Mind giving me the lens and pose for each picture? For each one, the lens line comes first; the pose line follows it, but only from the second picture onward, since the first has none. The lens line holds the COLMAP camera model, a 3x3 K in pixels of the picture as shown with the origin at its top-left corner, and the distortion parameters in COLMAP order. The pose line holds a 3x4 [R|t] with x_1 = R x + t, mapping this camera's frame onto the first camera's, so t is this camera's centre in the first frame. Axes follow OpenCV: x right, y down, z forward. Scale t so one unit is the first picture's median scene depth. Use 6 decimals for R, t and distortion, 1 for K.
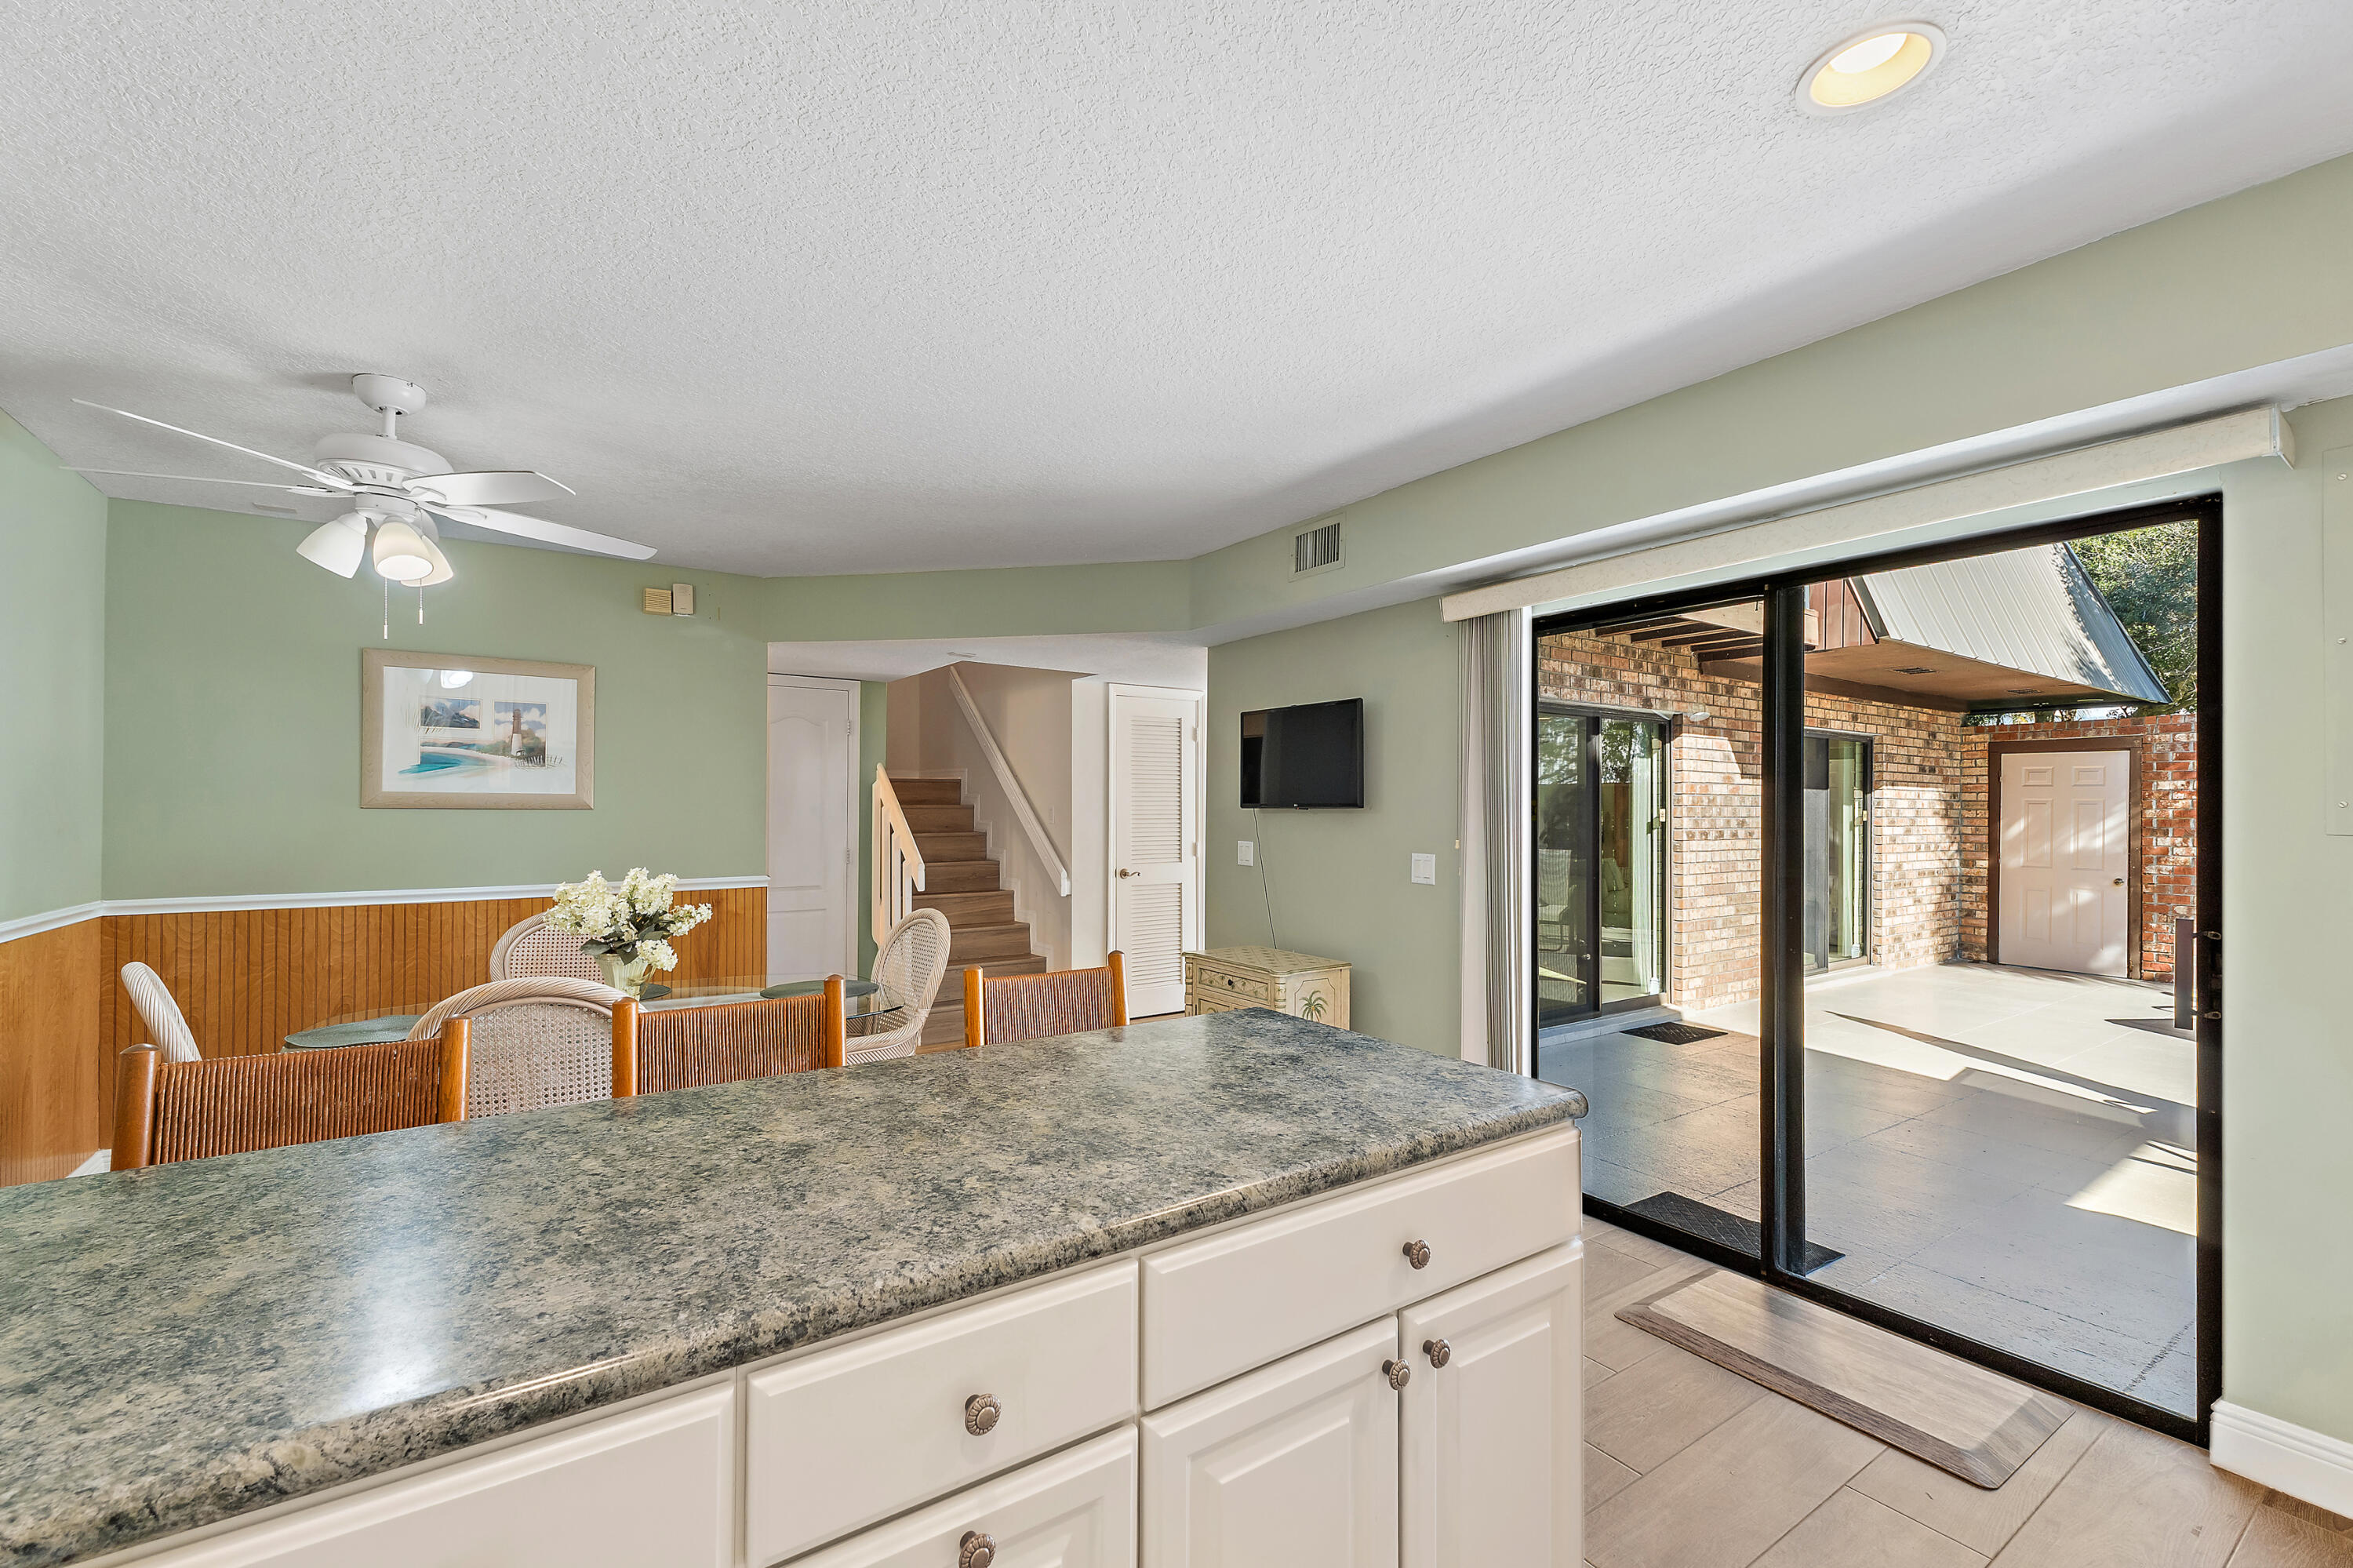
lens RADIAL K [[1002.0, 0, 1185.5], [0, 1002.0, 794.0], [0, 0, 1]] dist [0.009883, -0.000659]
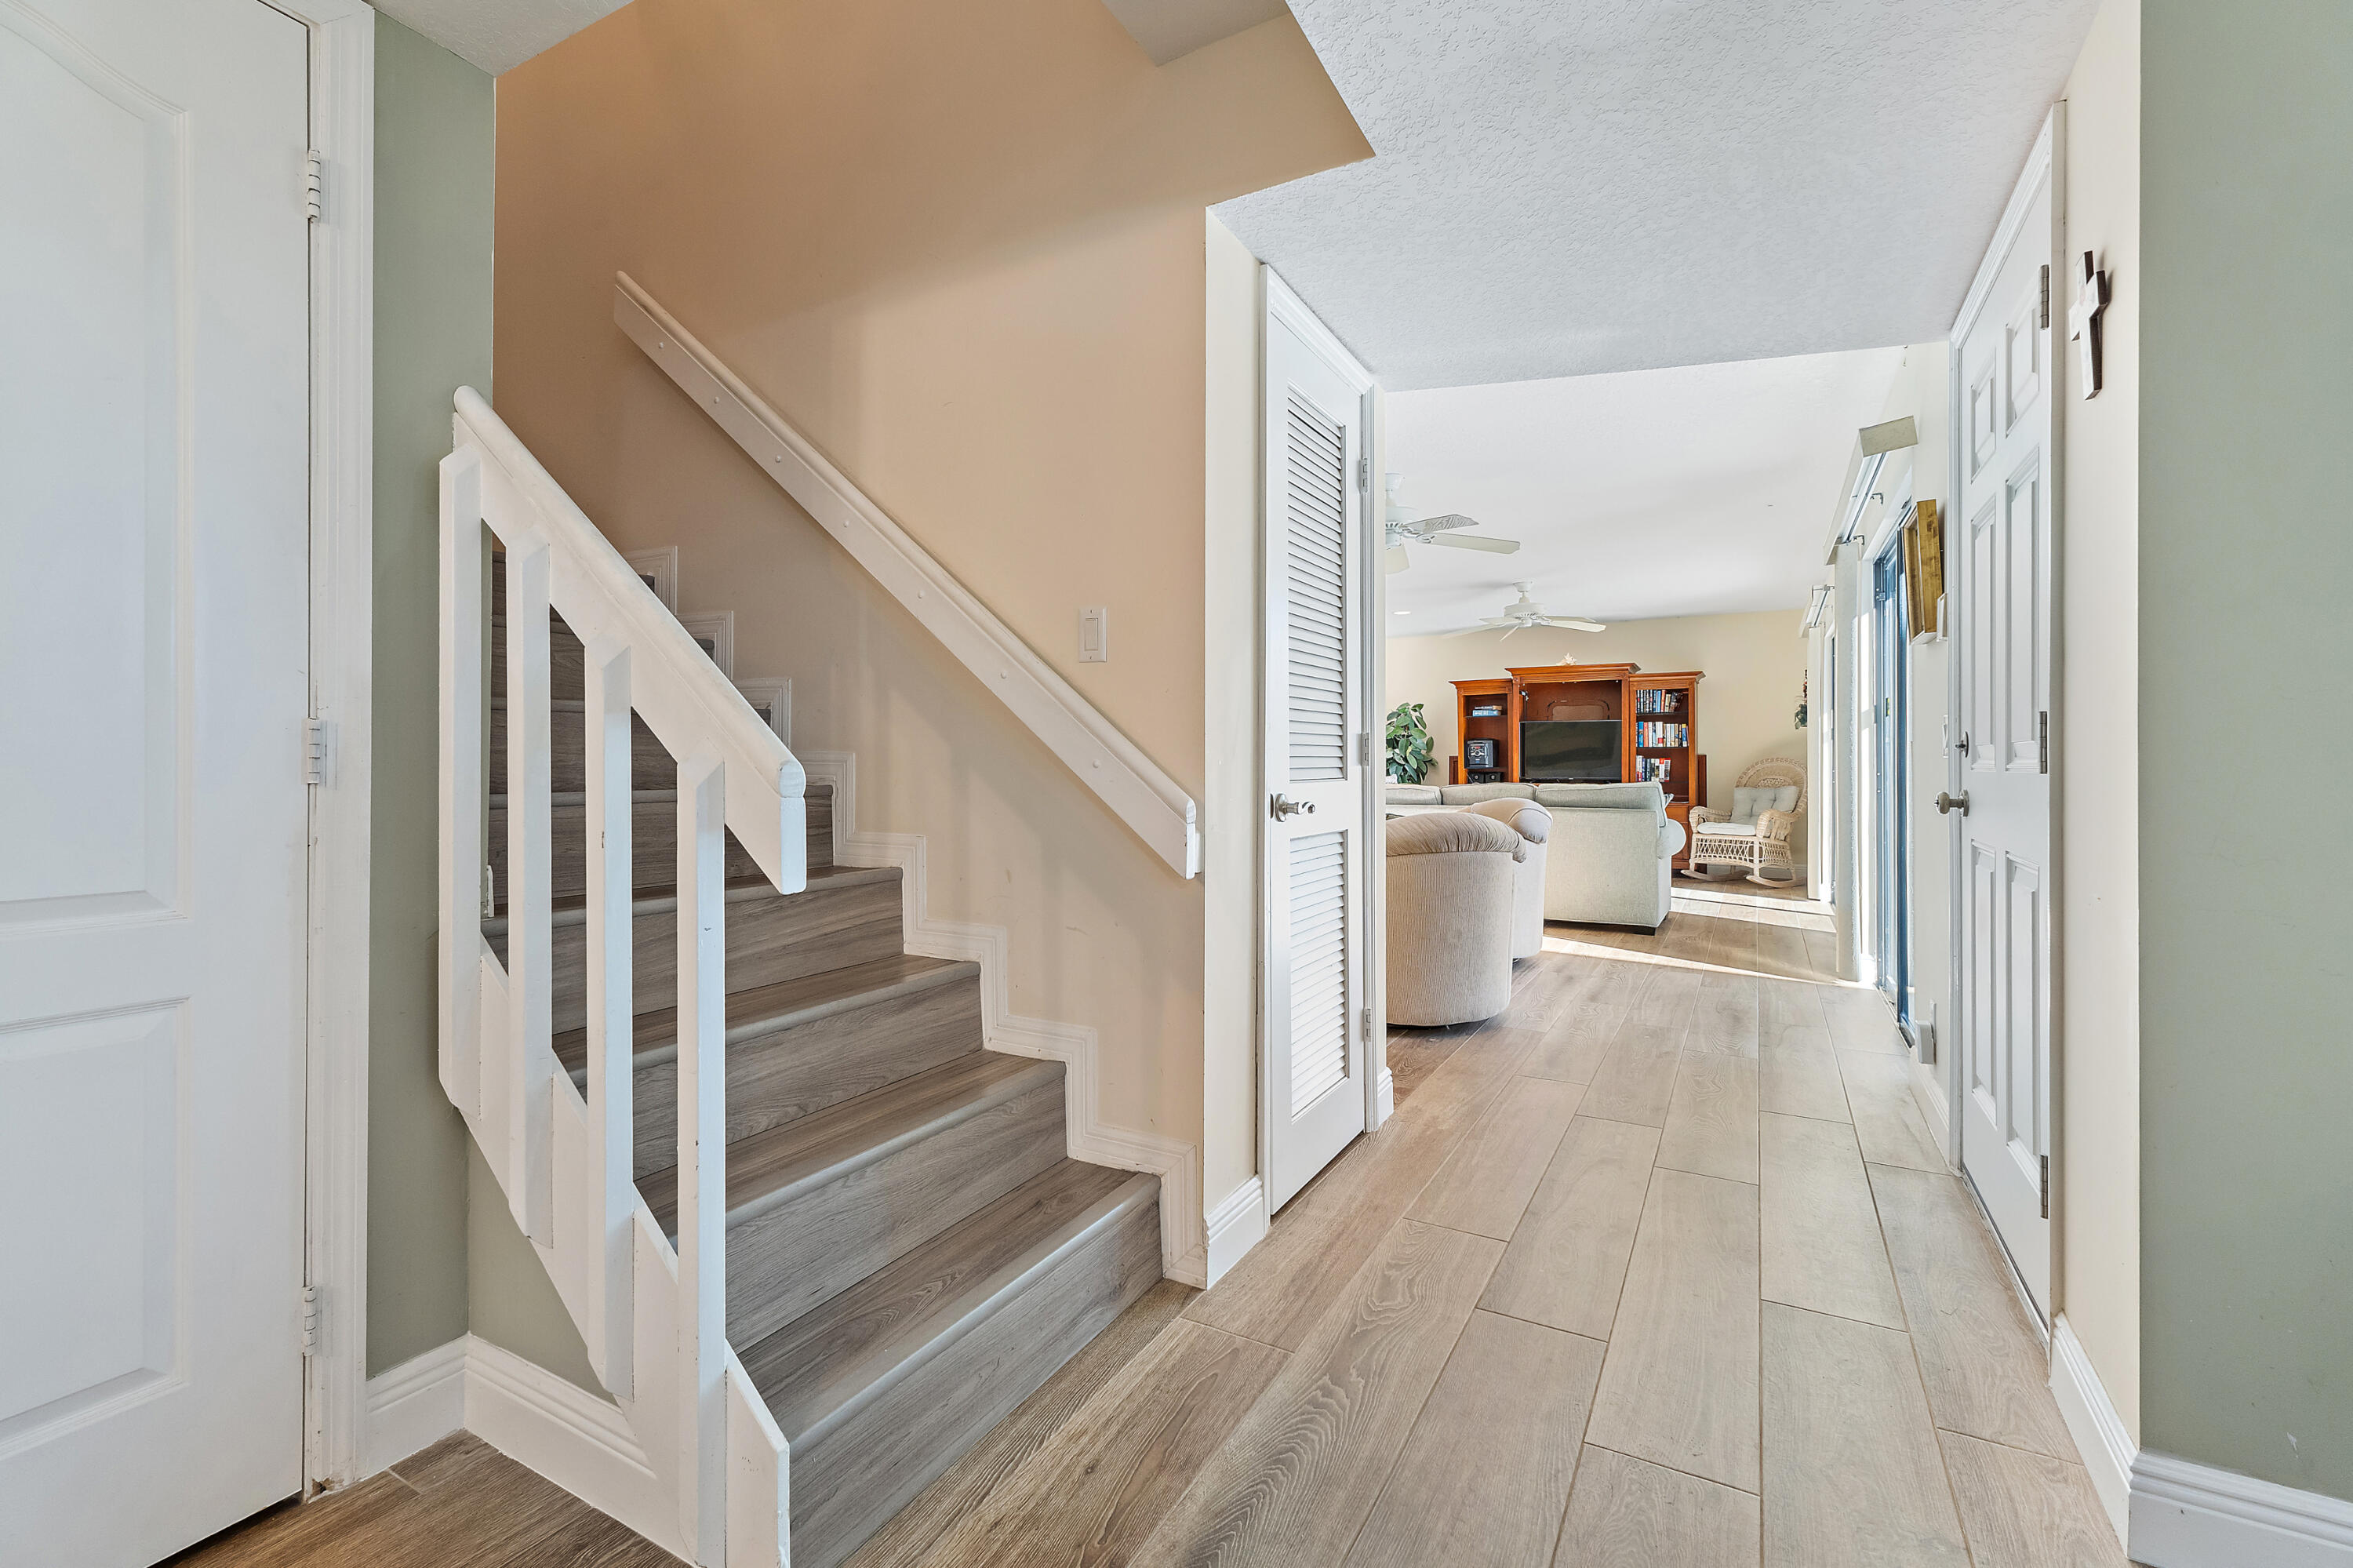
lens RADIAL K [[1016.5, 0, 1170.6], [0, 1016.5, 760.1], [0, 0, 1]] dist [0.019352, -0.000225]
pose [[0.903438, -0.003439, 0.428705, -0.366737], [-0.000658, 0.999956, 0.009408, 0.085921], [-0.428718, -0.008782, 0.903396, 0.988973]]
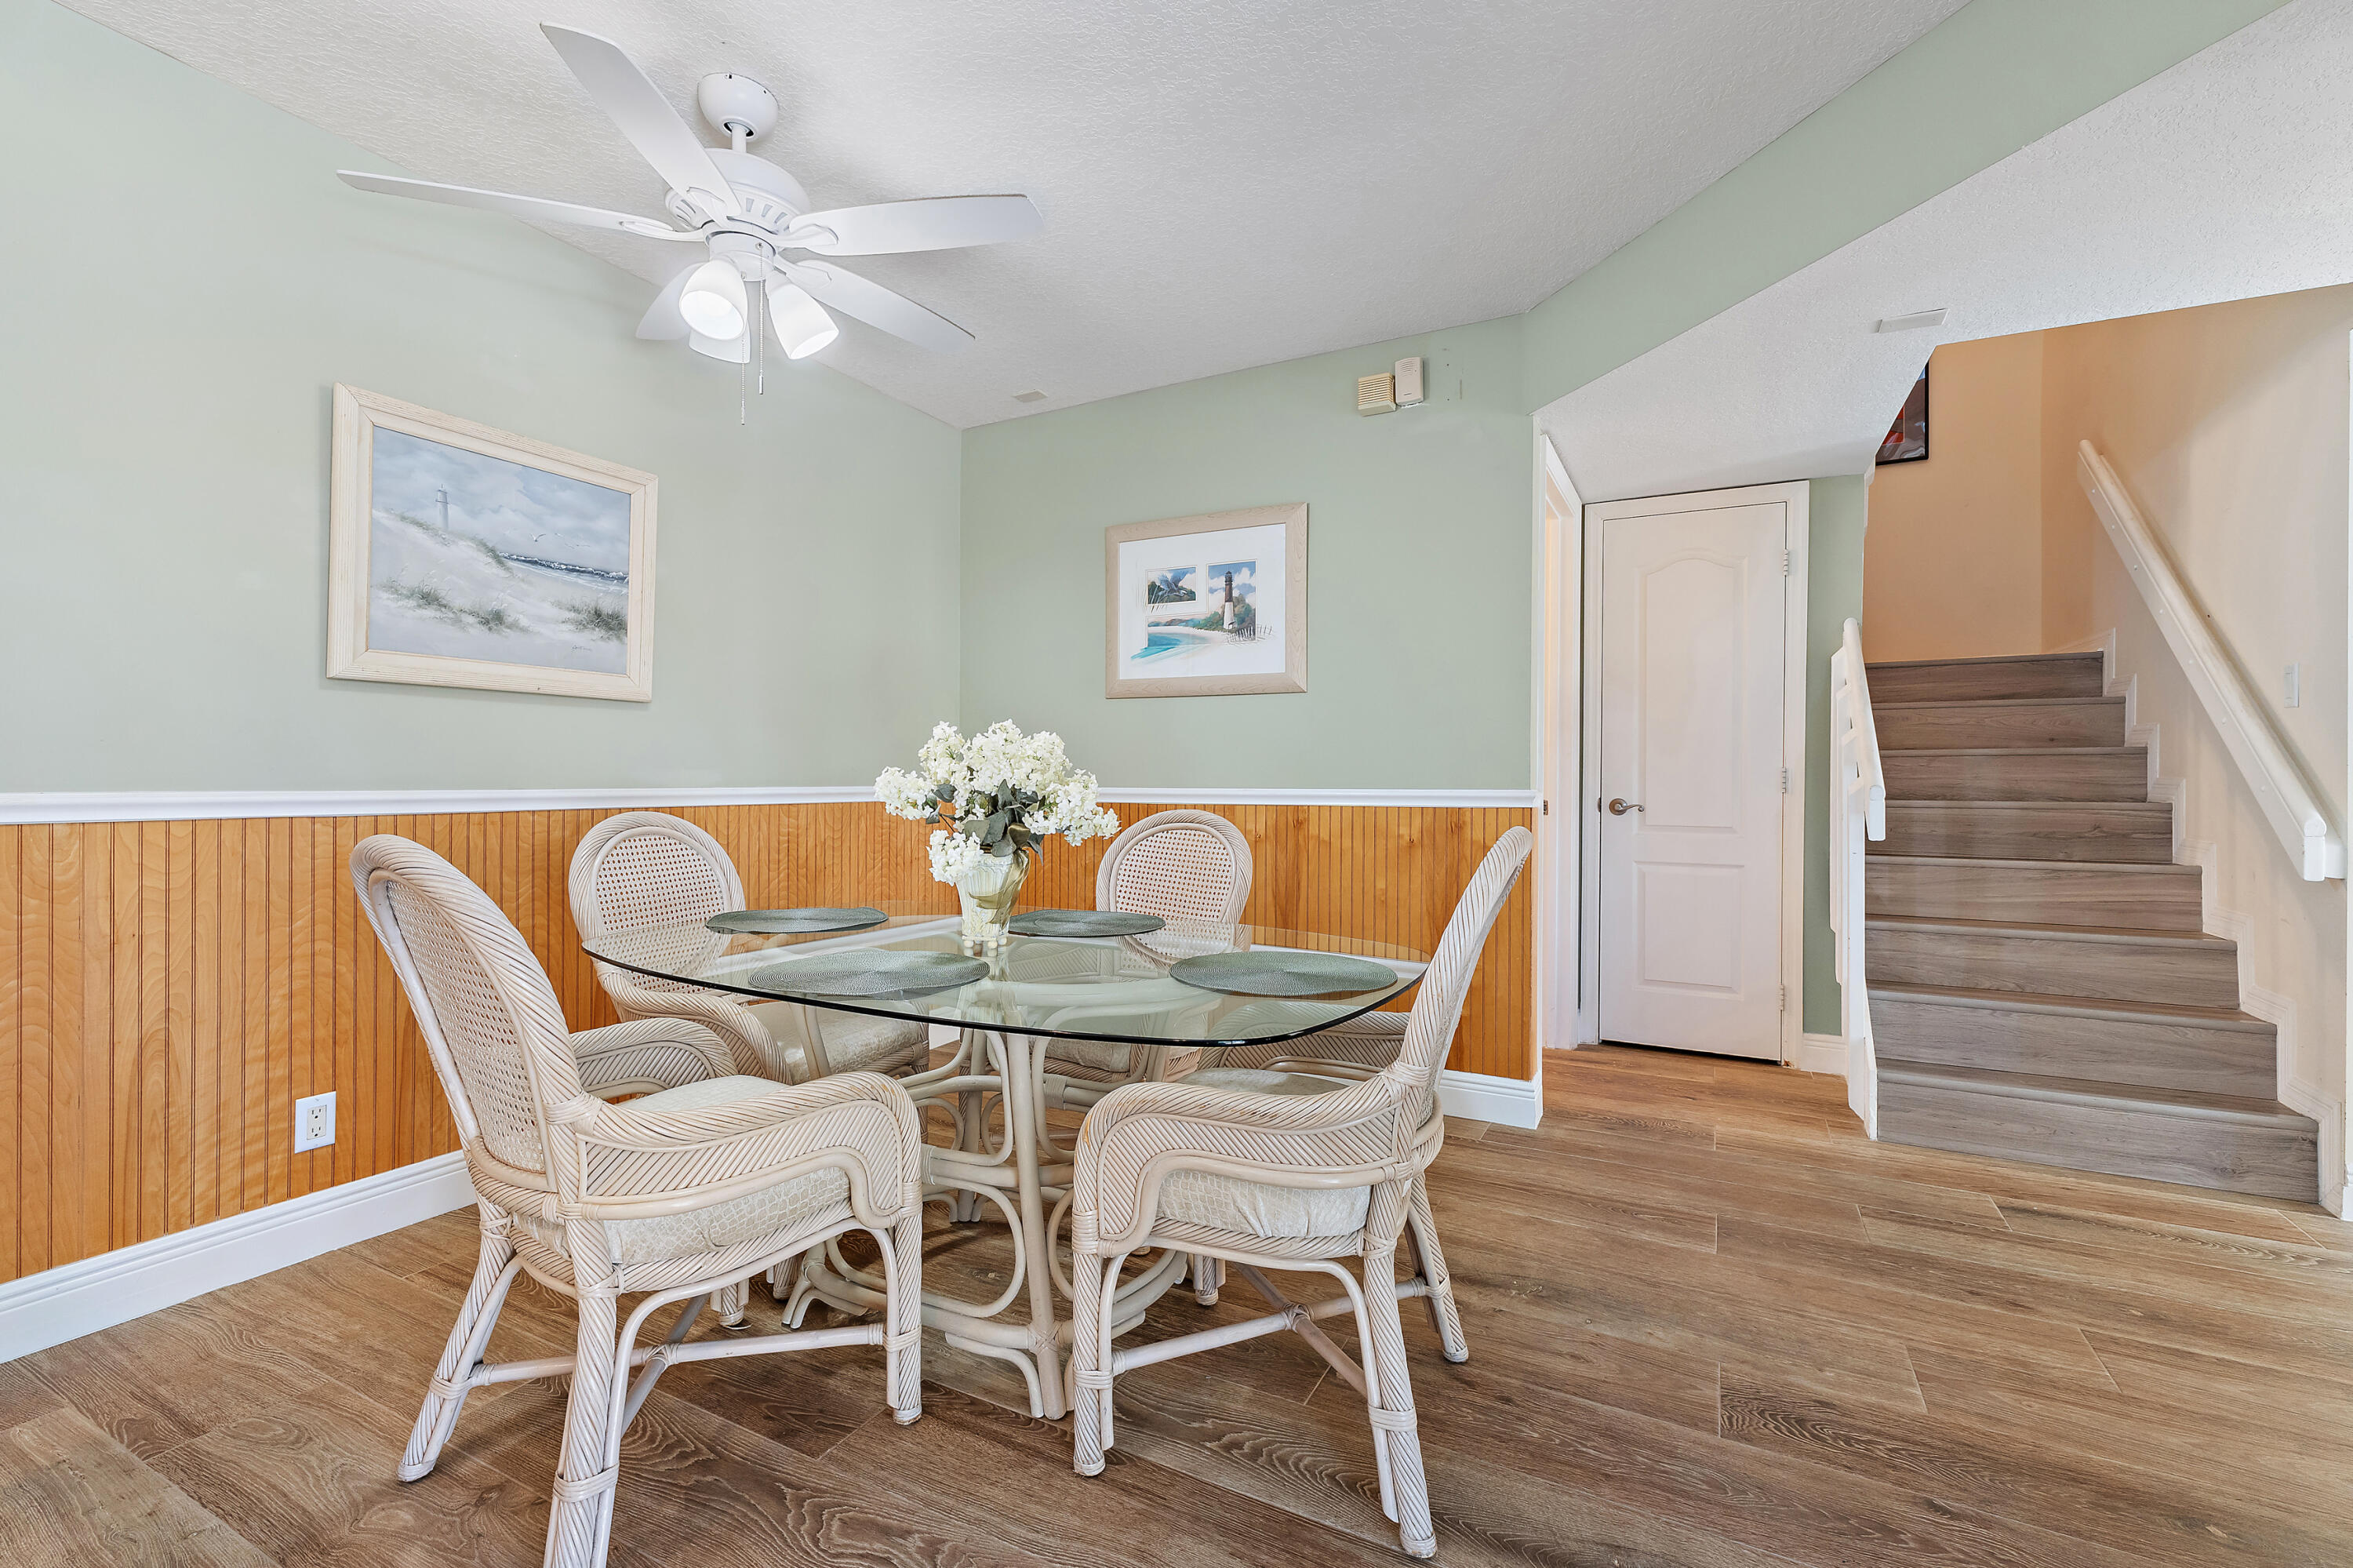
lens RADIAL K [[1013.3, 0, 1176.5], [0, 1013.3, 784.0], [0, 0, 1]] dist [0.001464, -0.000303]
pose [[0.450484, 0.002048, -0.892782, 0.046757], [0.009399, 0.999931, 0.007037, 0.079389], [0.892735, -0.011561, 0.450433, 0.580154]]
